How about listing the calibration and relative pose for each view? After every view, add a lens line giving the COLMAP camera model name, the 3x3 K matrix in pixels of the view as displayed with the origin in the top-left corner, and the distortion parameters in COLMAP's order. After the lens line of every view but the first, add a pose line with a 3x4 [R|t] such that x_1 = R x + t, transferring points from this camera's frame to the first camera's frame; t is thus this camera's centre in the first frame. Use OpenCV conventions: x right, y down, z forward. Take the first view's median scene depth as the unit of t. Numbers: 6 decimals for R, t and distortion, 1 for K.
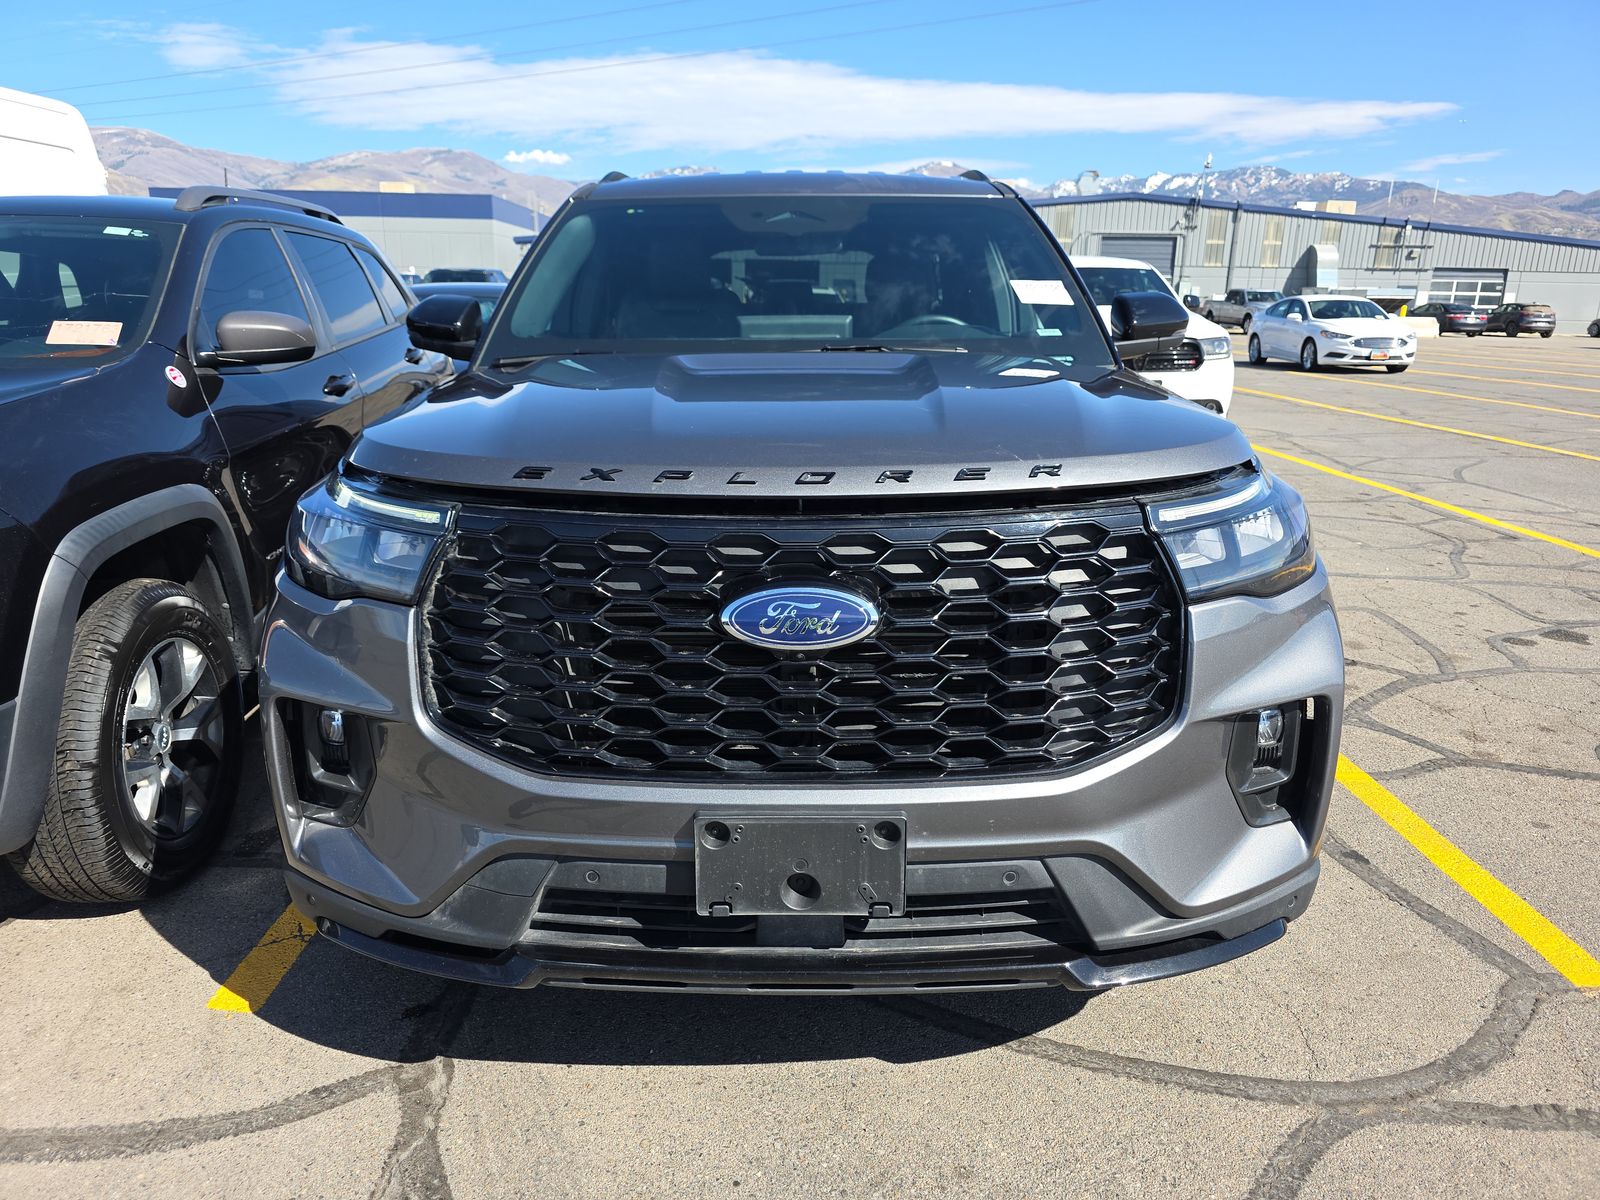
lens RADIAL K [[1059.4, 0, 800.0], [0, 1059.4, 600.0], [0, 0, 1]] dist [0.057366, -0.061637]
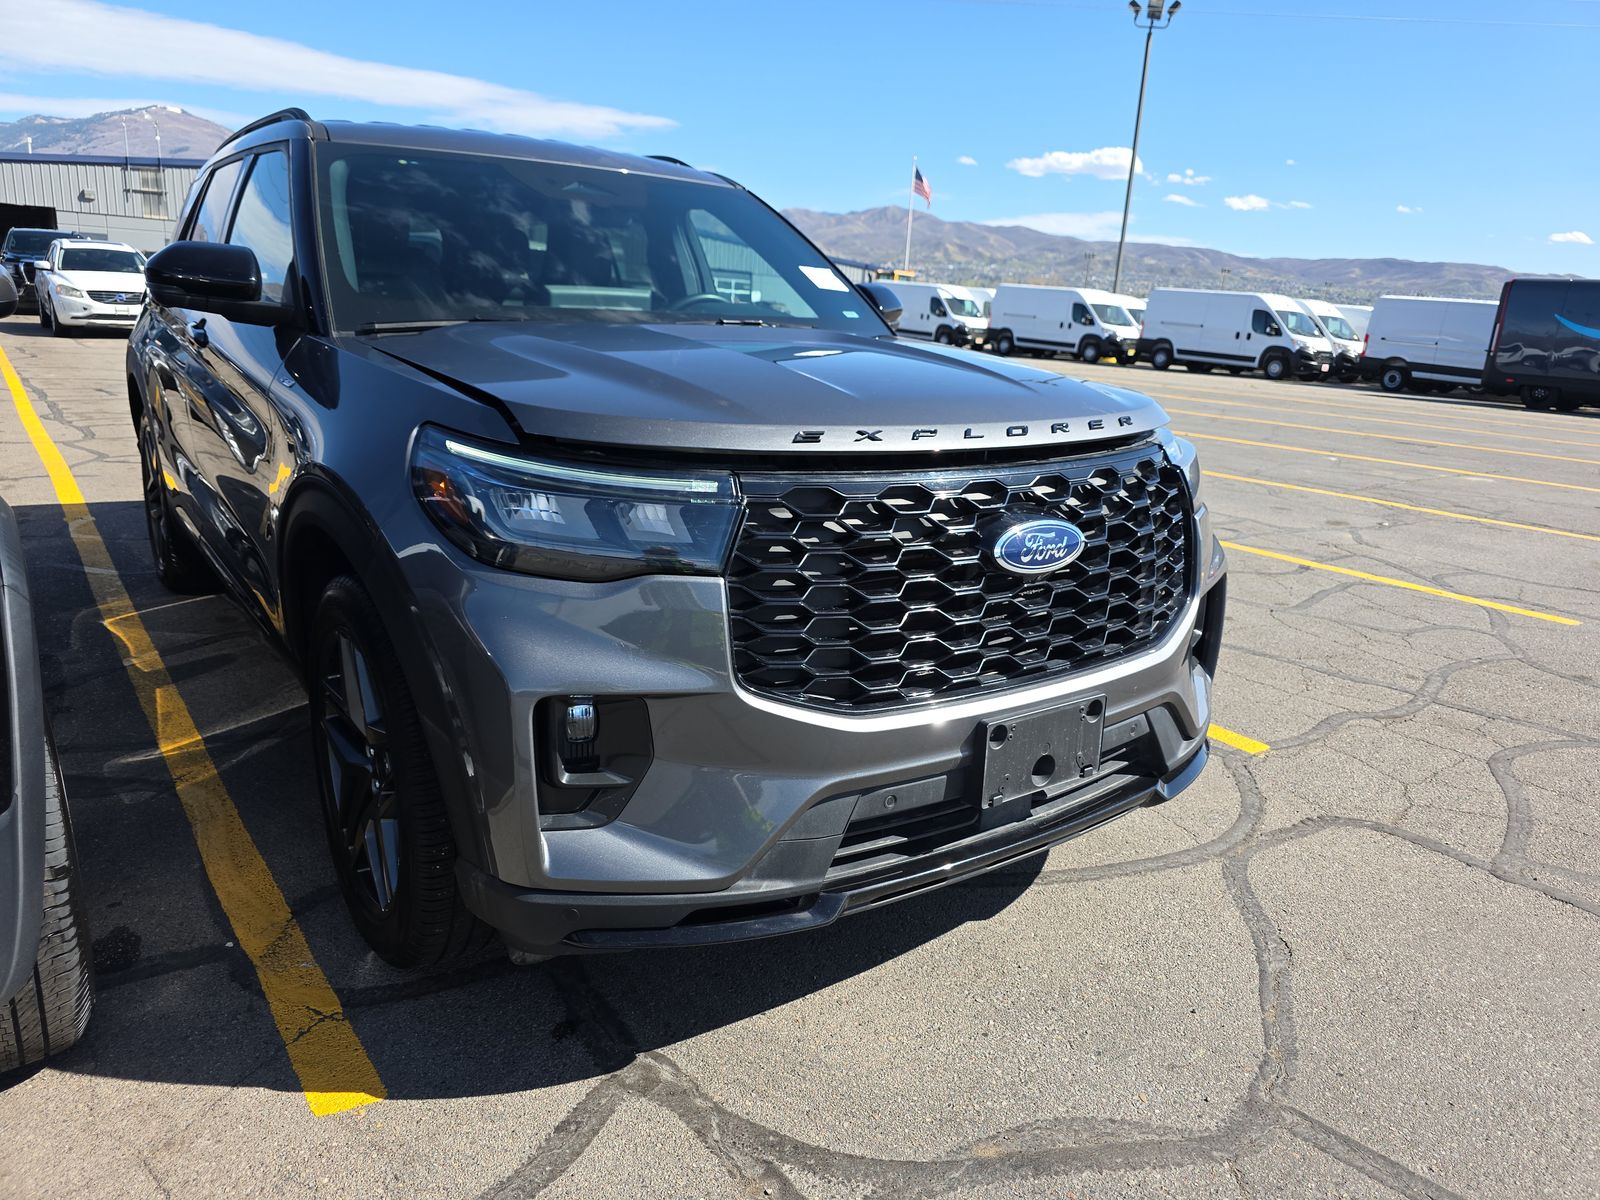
lens RADIAL K [[1059.4, 0, 800.0], [0, 1059.4, 600.0], [0, 0, 1]] dist [0.057366, -0.061637]
pose [[0.810577, -0.120679, 0.573063, -0.843816], [0.110802, 0.992467, 0.052274, -0.014762], [-0.575054, 0.021124, 0.817842, 0.144492]]
